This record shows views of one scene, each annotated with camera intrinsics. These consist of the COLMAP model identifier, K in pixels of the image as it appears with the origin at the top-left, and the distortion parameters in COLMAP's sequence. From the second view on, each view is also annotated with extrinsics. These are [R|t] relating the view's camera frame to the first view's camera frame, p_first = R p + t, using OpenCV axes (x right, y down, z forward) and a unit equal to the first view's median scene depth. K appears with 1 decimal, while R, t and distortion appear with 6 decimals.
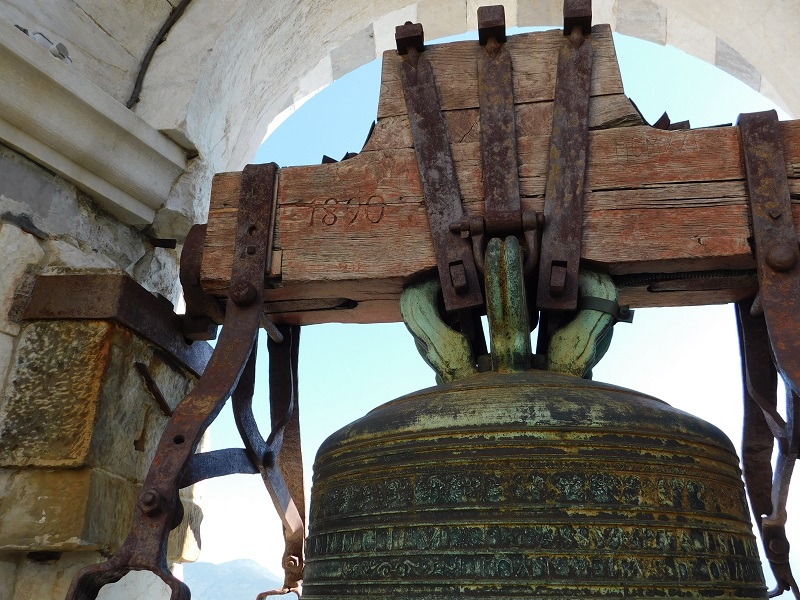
lens RADIAL K [[709.4, 0, 400.4], [0, 709.4, 301.8], [0, 0, 1]] dist [-0.001562, 0.003858]
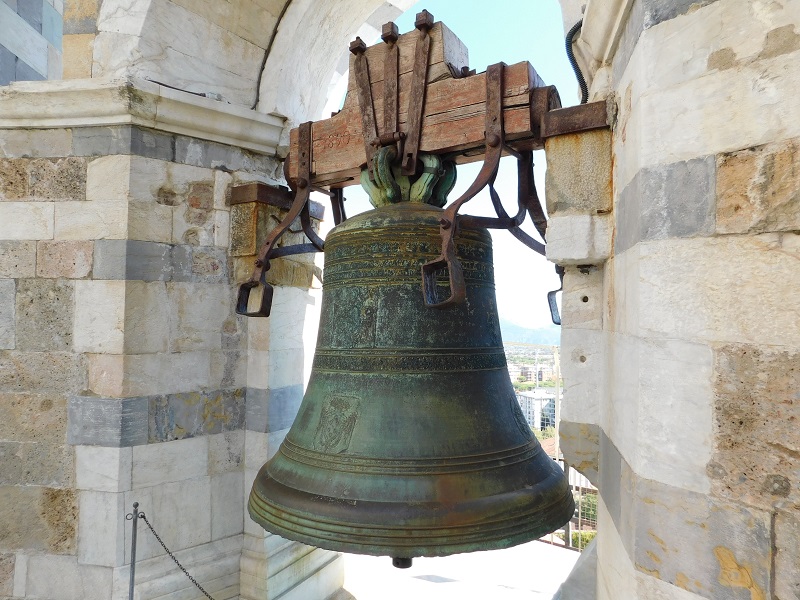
lens RADIAL K [[530.1, 0, 398.2], [0, 530.1, 298.8], [0, 0, 1]] dist [-0.058118, 0.046157]
pose [[0.924327, -0.043920, -0.379065, 0.768233], [0.161682, 0.944861, 0.284776, -0.098732], [0.345656, -0.324514, 0.880461, -0.642327]]
